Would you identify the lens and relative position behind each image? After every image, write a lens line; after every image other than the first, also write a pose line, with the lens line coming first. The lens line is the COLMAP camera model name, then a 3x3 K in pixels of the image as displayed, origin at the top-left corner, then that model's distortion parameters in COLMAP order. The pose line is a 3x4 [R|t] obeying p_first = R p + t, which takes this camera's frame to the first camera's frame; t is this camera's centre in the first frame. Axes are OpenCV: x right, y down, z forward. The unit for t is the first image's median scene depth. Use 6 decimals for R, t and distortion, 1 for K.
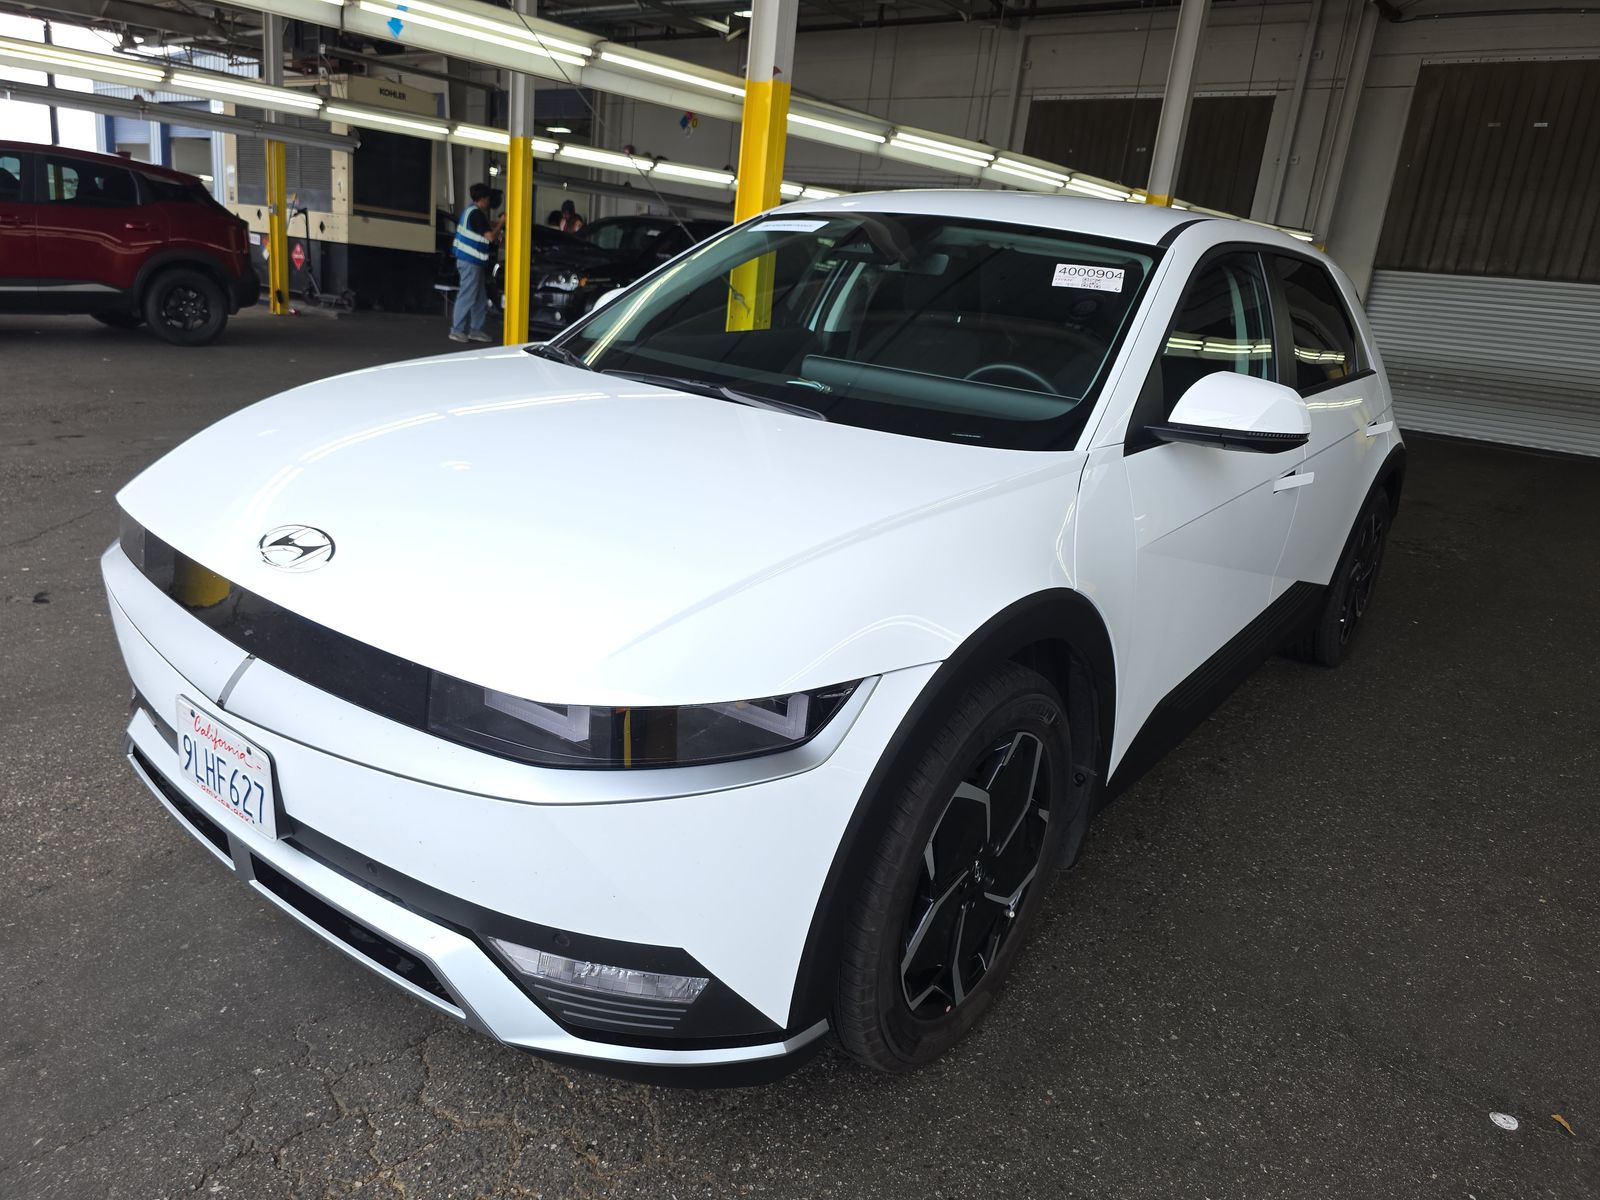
lens RADIAL K [[1093.8, 0, 800.0], [0, 1093.8, 600.0], [0, 0, 1]] dist [0.047225, -0.062691]
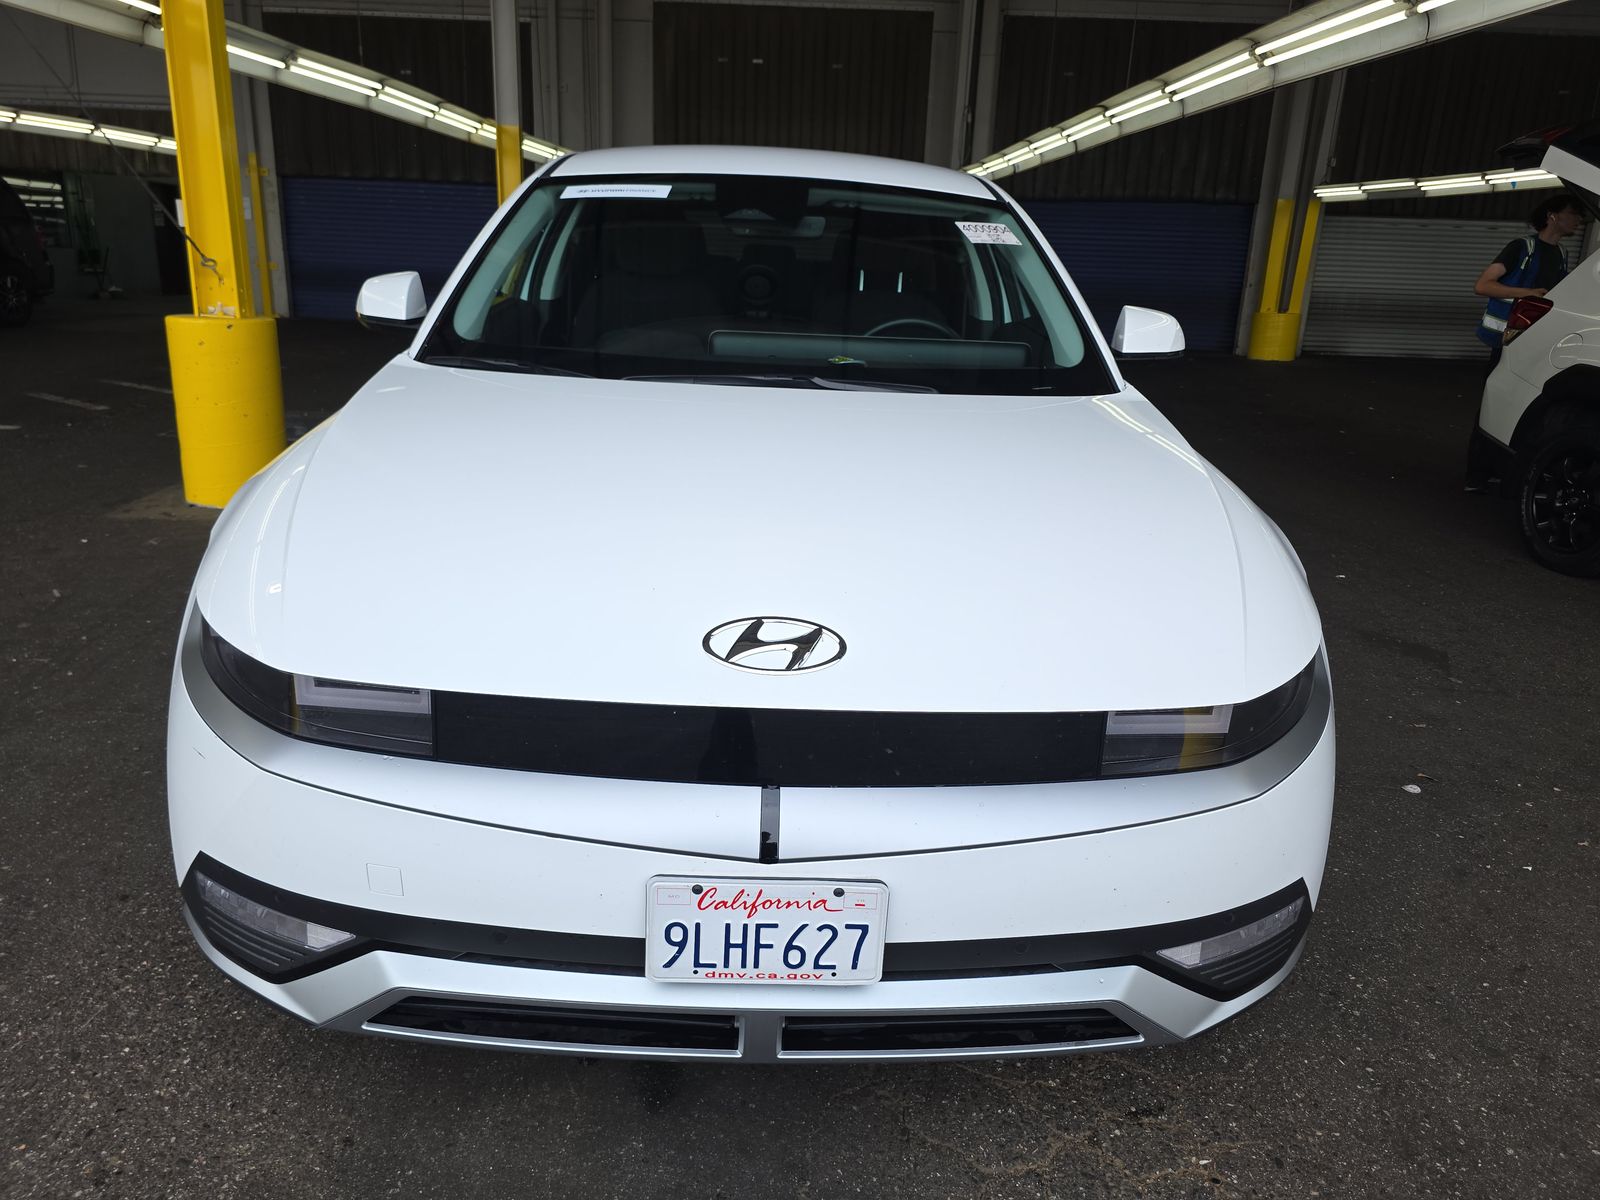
lens RADIAL K [[1079.5, 0, 762.8], [0, 1079.5, 593.2], [0, 0, 1]] dist [0.040886, -0.035683]
pose [[0.775051, -0.257141, 0.577213, -0.278290], [0.218741, 0.966161, 0.136697, -0.059900], [-0.592831, 0.020313, 0.805071, 0.107904]]
